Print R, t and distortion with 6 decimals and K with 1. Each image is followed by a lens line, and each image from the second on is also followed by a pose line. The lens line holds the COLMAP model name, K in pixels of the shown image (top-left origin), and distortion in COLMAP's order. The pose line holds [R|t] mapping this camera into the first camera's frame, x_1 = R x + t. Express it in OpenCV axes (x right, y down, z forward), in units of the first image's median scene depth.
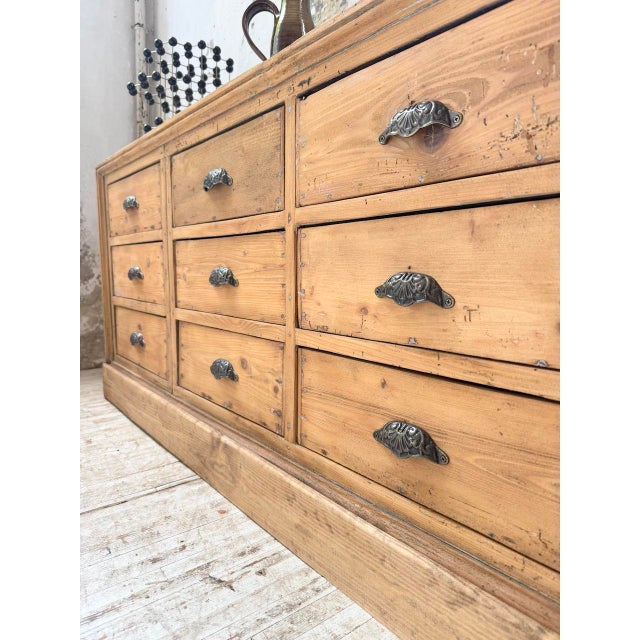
lens RADIAL K [[460.3, 0, 311.4], [0, 460.3, 321.3], [0, 0, 1]] dist [0.049755, -0.088415]
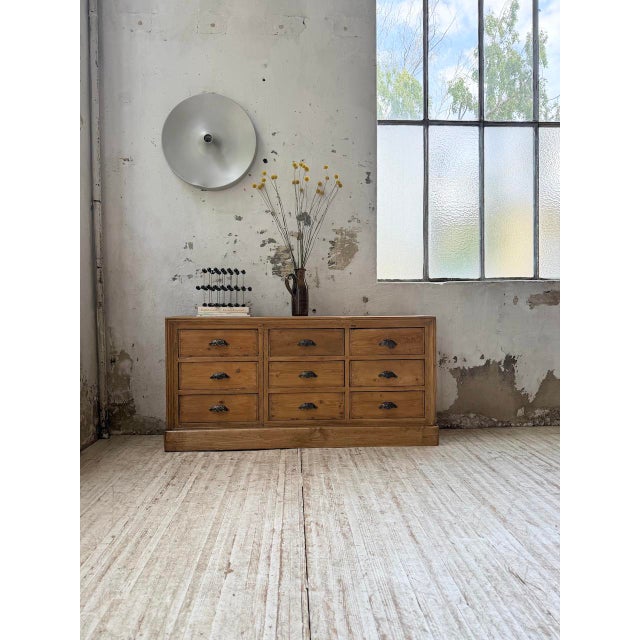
lens RADIAL K [[452.5, 0, 320.0], [0, 452.5, 320.0], [0, 0, 1]] dist [0.073193, -0.116077]
pose [[0.568167, -0.028281, 0.822427, -3.241970], [0.100068, 0.994367, -0.034937, -0.431494], [-0.816806, 0.102149, 0.567797, -0.962223]]
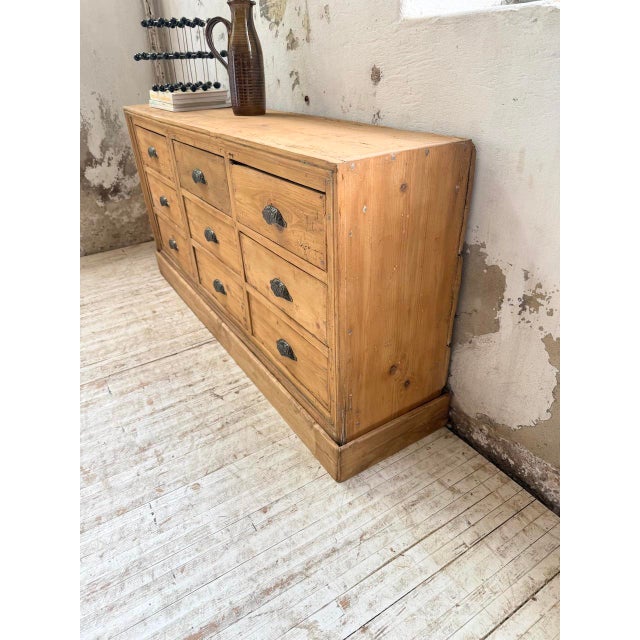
lens RADIAL K [[453.0, 0, 317.0], [0, 453.0, 319.0], [0, 0, 1]] dist [0.046437, -0.082460]
pose [[0.993513, 0.014588, -0.112775, 0.477966], [0.032036, 0.915659, 0.400677, -0.590626], [0.109109, -0.401691, 0.909252, -0.730513]]
